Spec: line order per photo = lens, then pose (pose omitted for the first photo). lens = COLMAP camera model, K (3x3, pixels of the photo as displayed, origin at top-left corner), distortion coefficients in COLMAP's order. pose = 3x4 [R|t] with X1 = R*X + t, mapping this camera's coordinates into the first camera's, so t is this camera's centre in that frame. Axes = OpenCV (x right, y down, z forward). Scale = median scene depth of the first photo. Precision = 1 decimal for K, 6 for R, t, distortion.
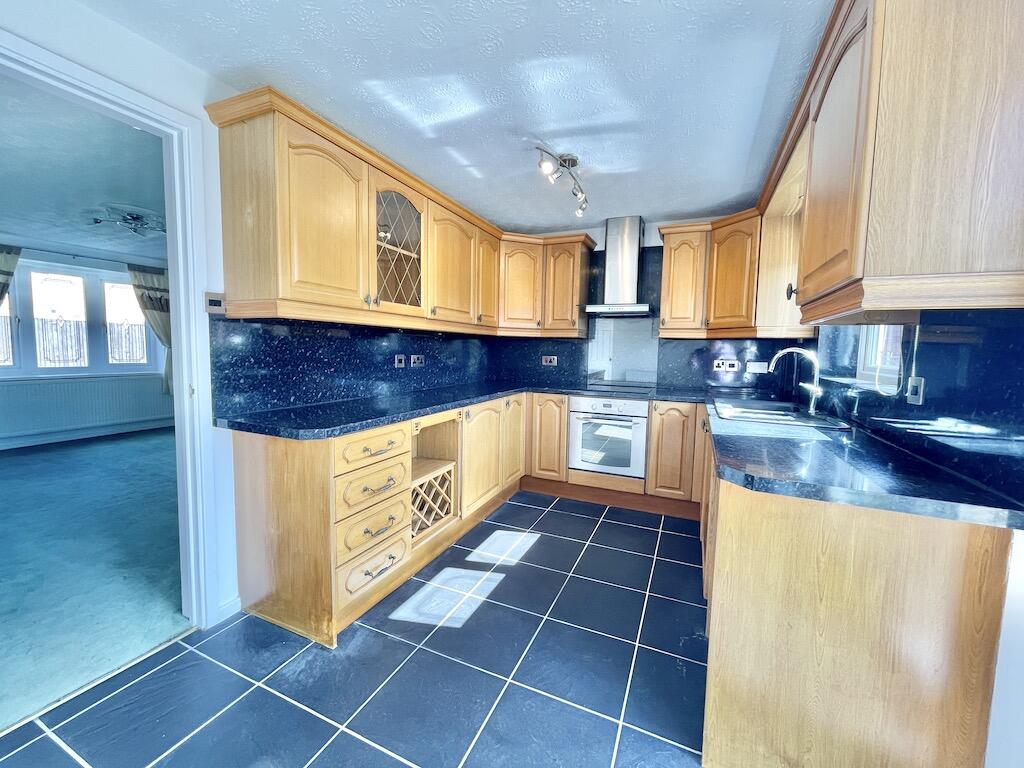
lens RADIAL K [[418.6, 0, 509.3], [0, 418.6, 383.2], [0, 0, 1]] dist [0.004196, 0.000002]
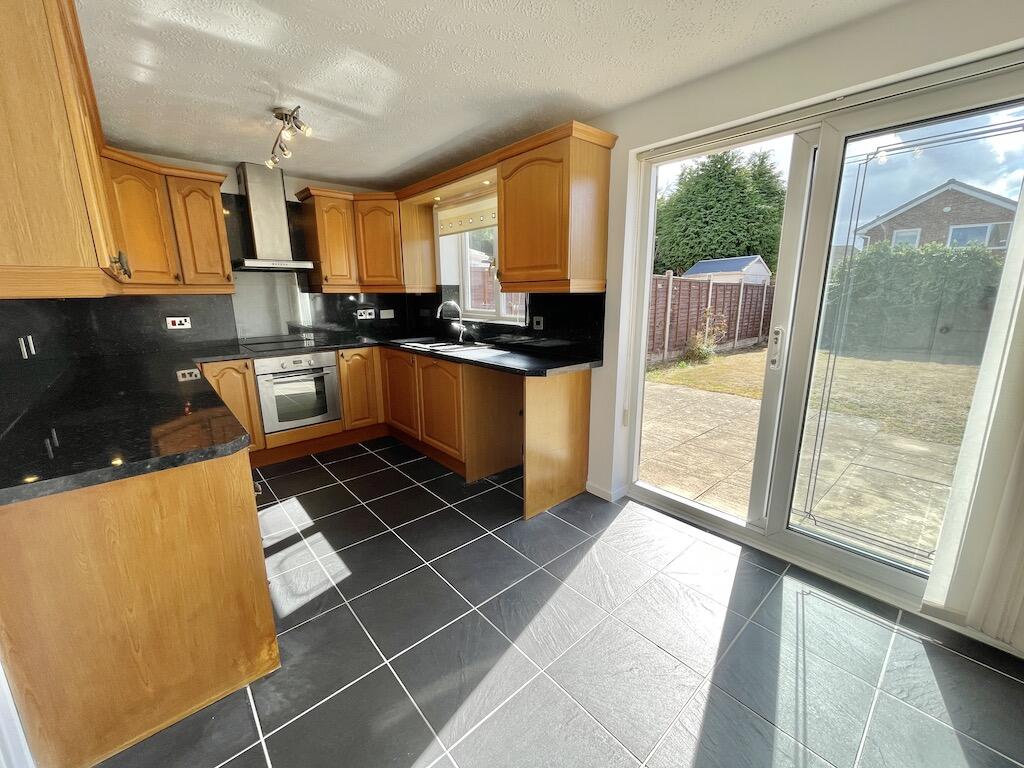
lens RADIAL K [[418.6, 0, 510.2], [0, 418.6, 384.4], [0, 0, 1]] dist [0.004196, 0.000002]
pose [[0.409687, -0.222815, 0.884596, -0.593768], [0.092133, 0.974859, 0.202881, -0.066962], [-0.907562, -0.001618, 0.419915, 0.111562]]
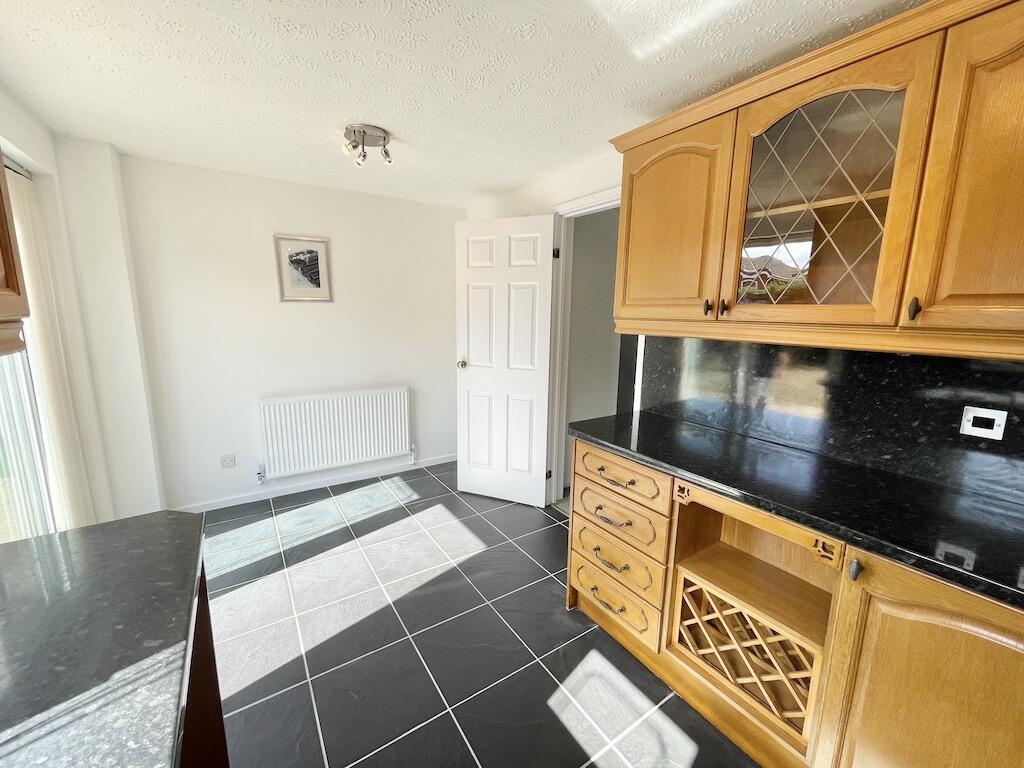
lens RADIAL K [[418.6, 0, 506.6], [0, 418.6, 385.0], [0, 0, 1]] dist [0.004196, 0.000002]
pose [[-0.534288, 0.122762, -0.836341, 0.404587], [-0.093774, 0.974683, 0.202976, -0.149864], [0.840085, 0.186875, -0.509249, 0.905533]]
